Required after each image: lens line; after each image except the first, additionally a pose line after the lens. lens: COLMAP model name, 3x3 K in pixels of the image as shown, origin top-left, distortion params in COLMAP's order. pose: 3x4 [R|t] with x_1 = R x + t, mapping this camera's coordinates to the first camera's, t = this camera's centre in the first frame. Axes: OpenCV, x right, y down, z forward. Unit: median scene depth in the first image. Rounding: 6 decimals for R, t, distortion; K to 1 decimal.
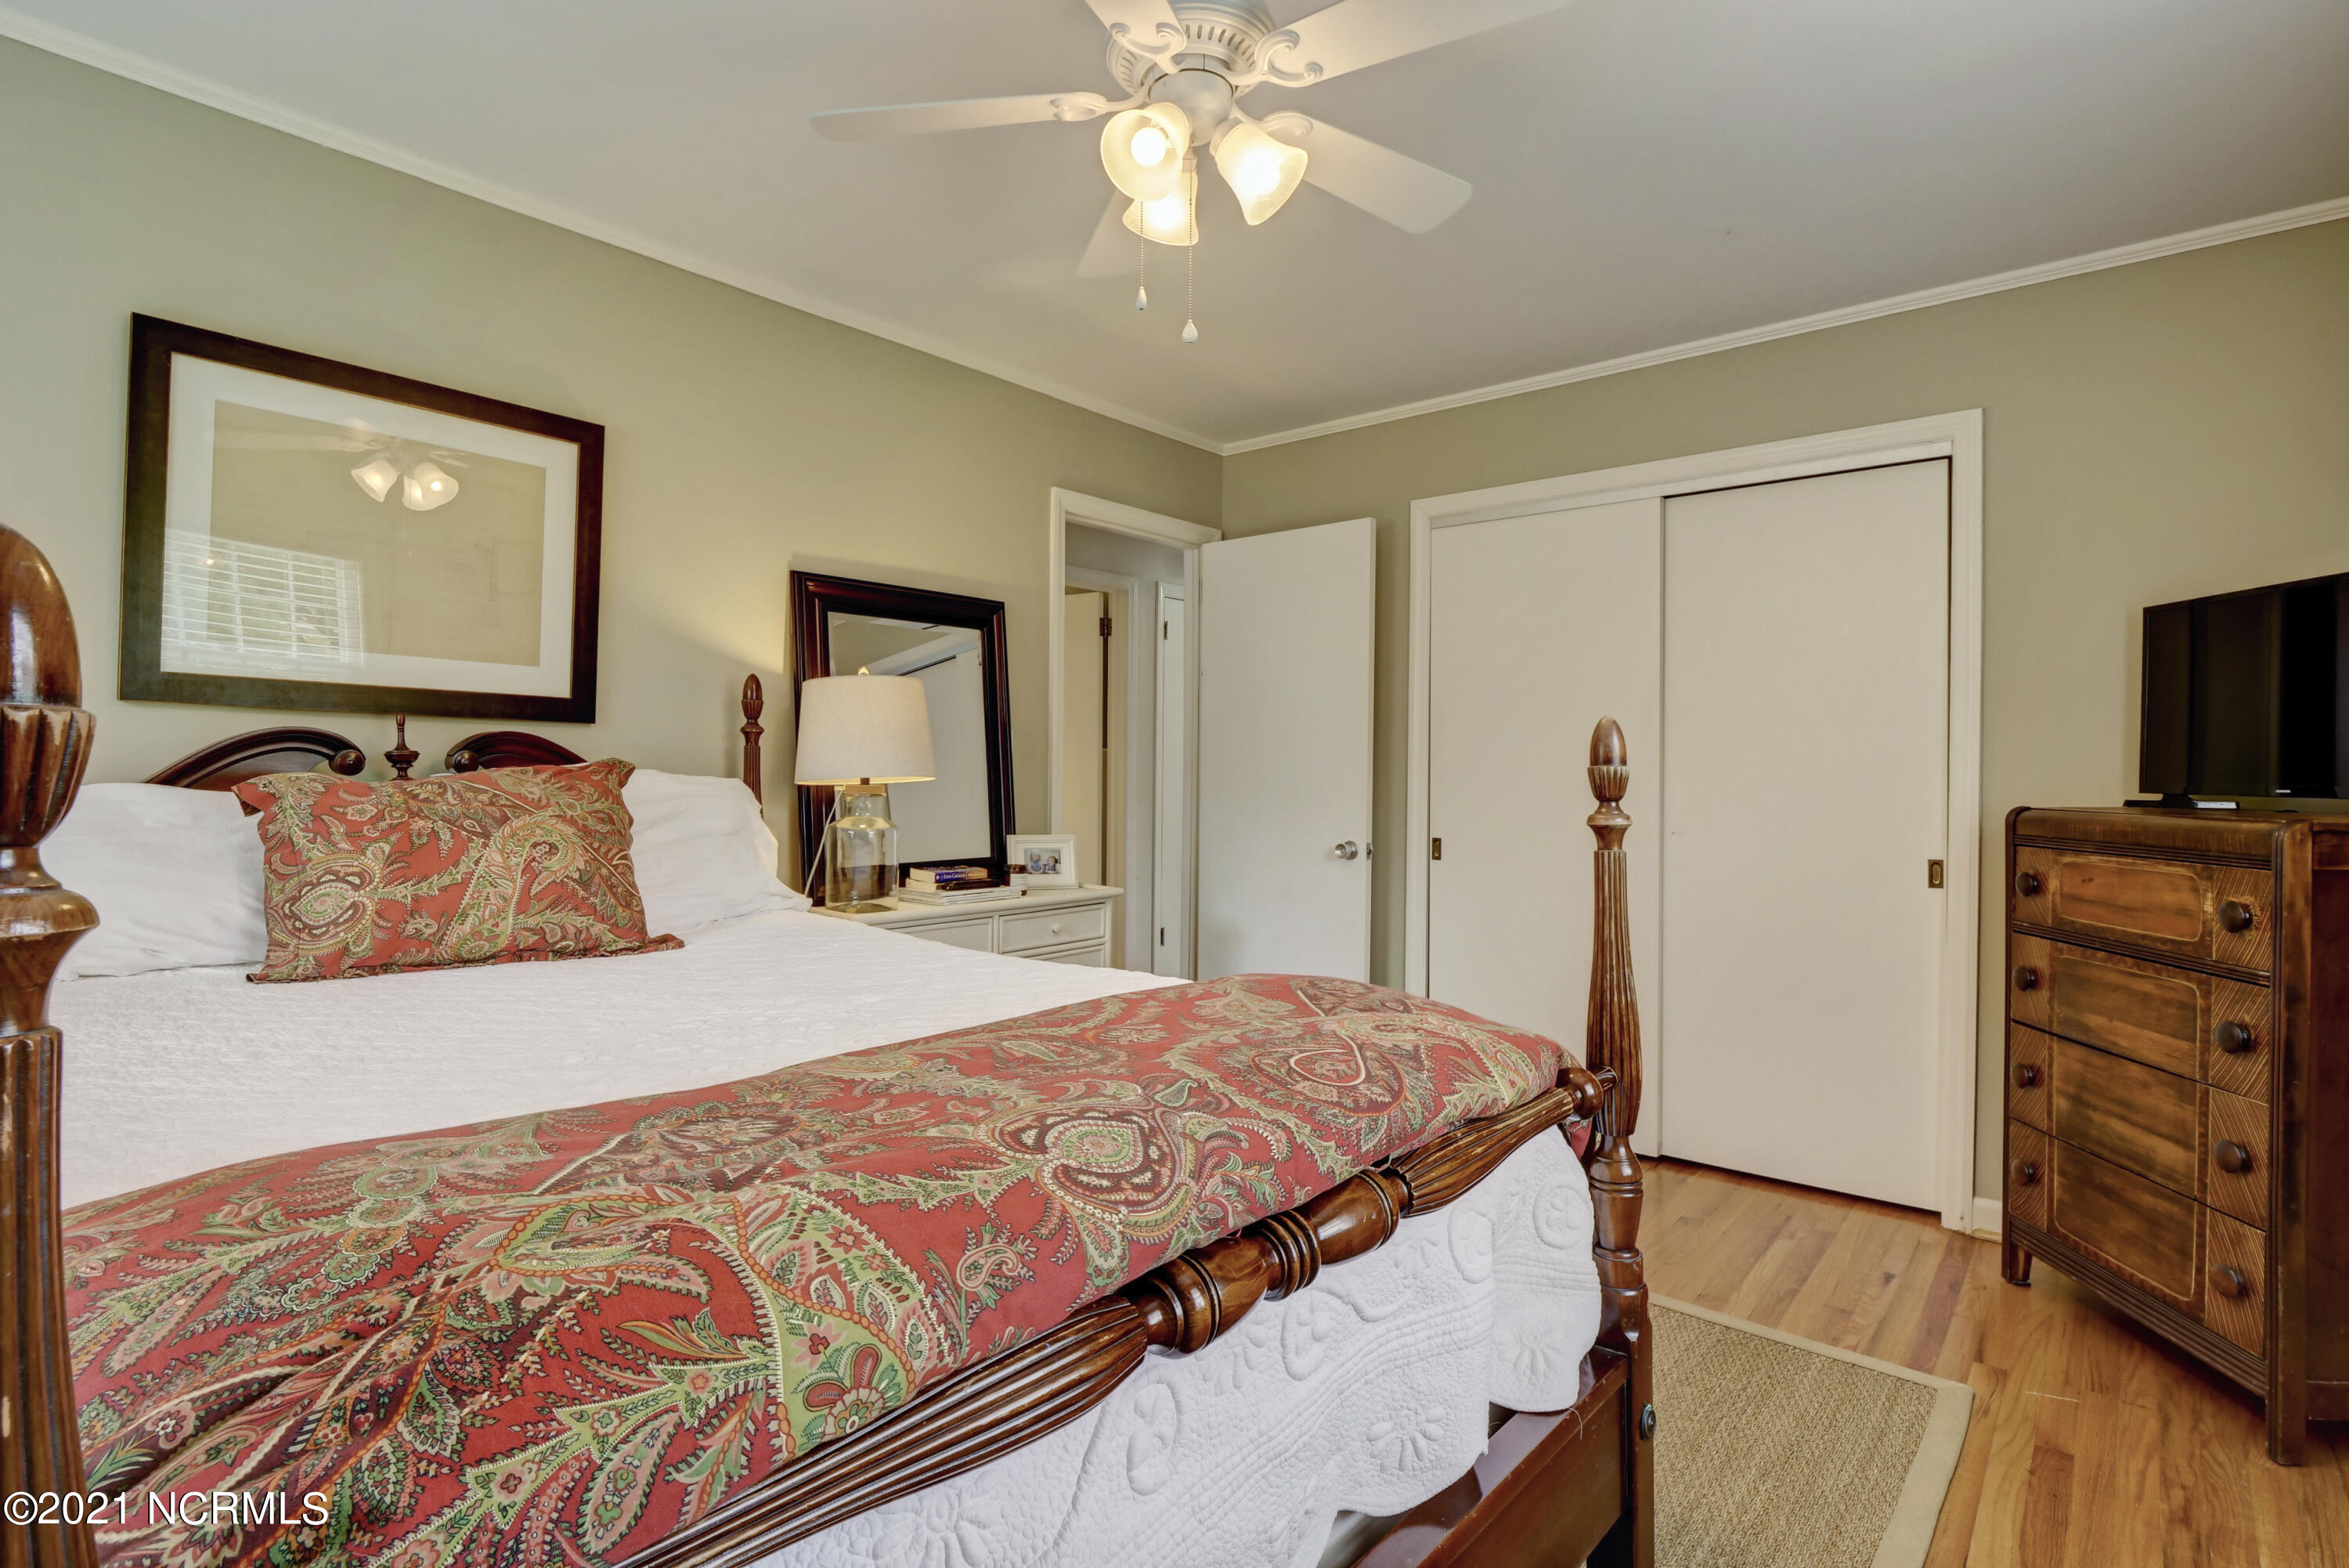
lens RADIAL K [[1082.9, 0, 1175.5], [0, 1082.9, 783.9], [0, 0, 1]] dist [-0.000386, -0.000055]
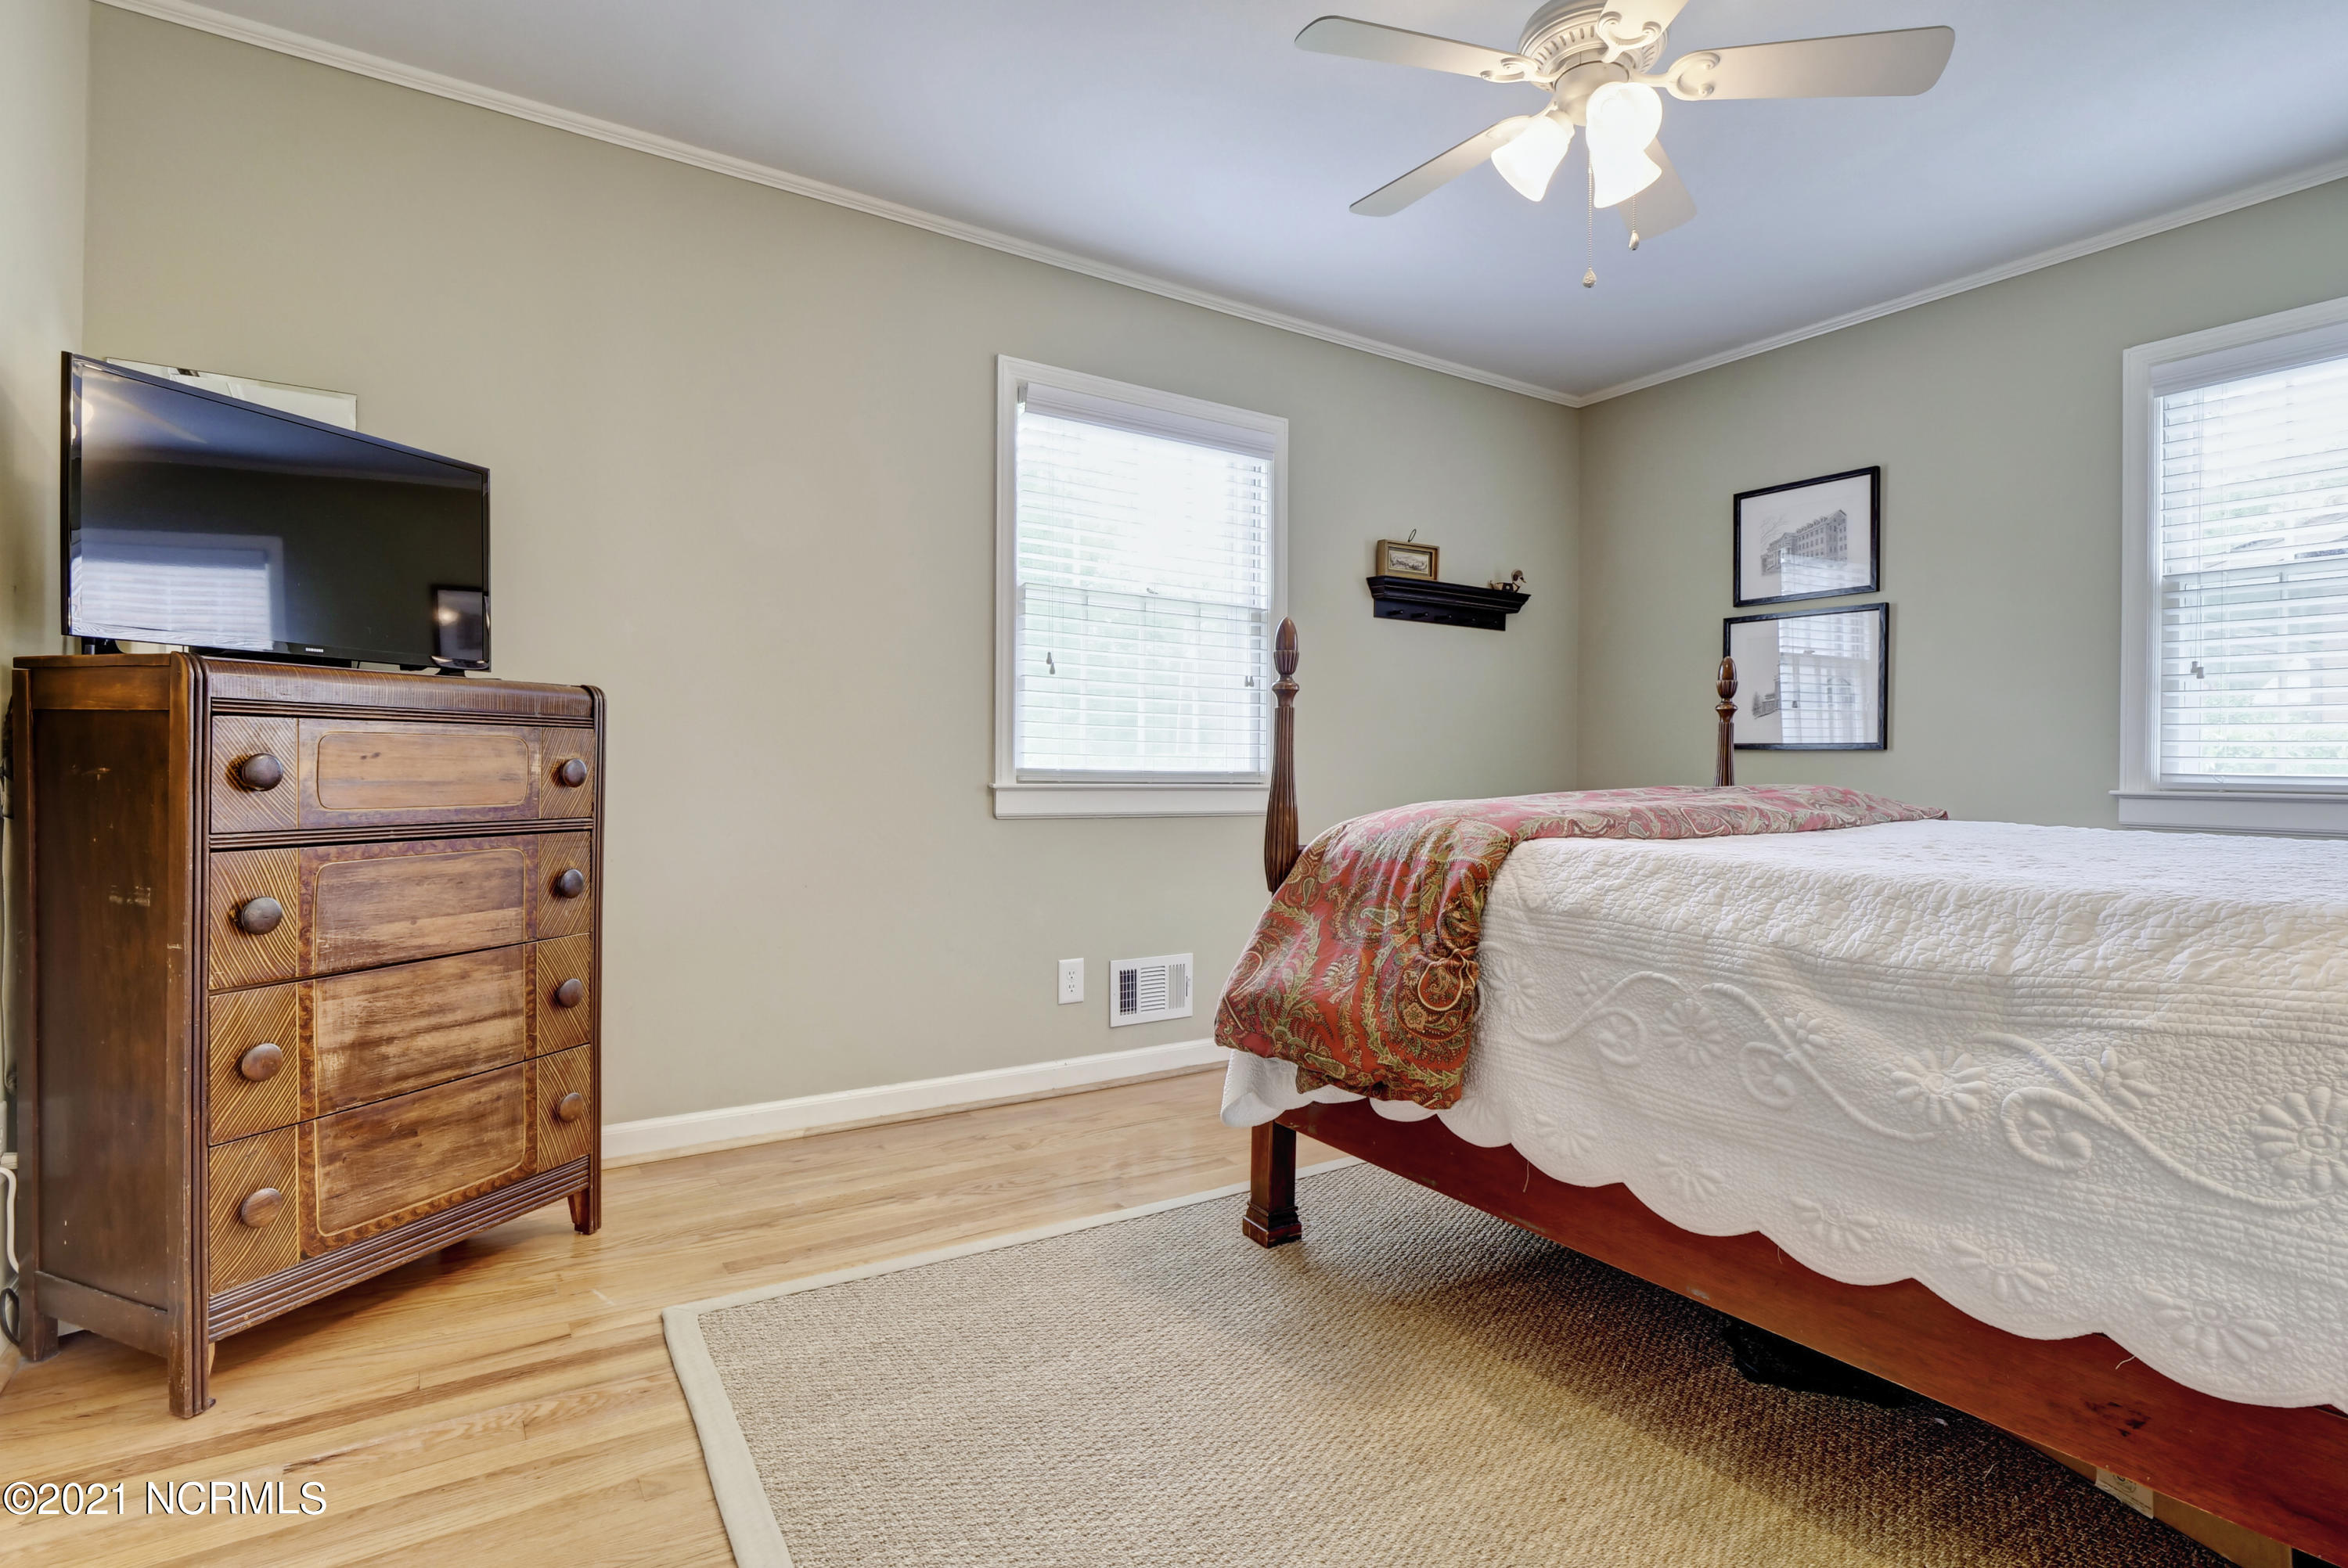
lens RADIAL K [[1144.4, 0, 1178.4], [0, 1144.4, 778.9], [0, 0, 1]] dist [-0.009241, -0.002768]
pose [[-0.964136, -0.007693, 0.265296, 0.074011], [-0.005105, 0.999932, 0.010440, 0.106381], [-0.265358, 0.008711, -0.964111, 1.836361]]
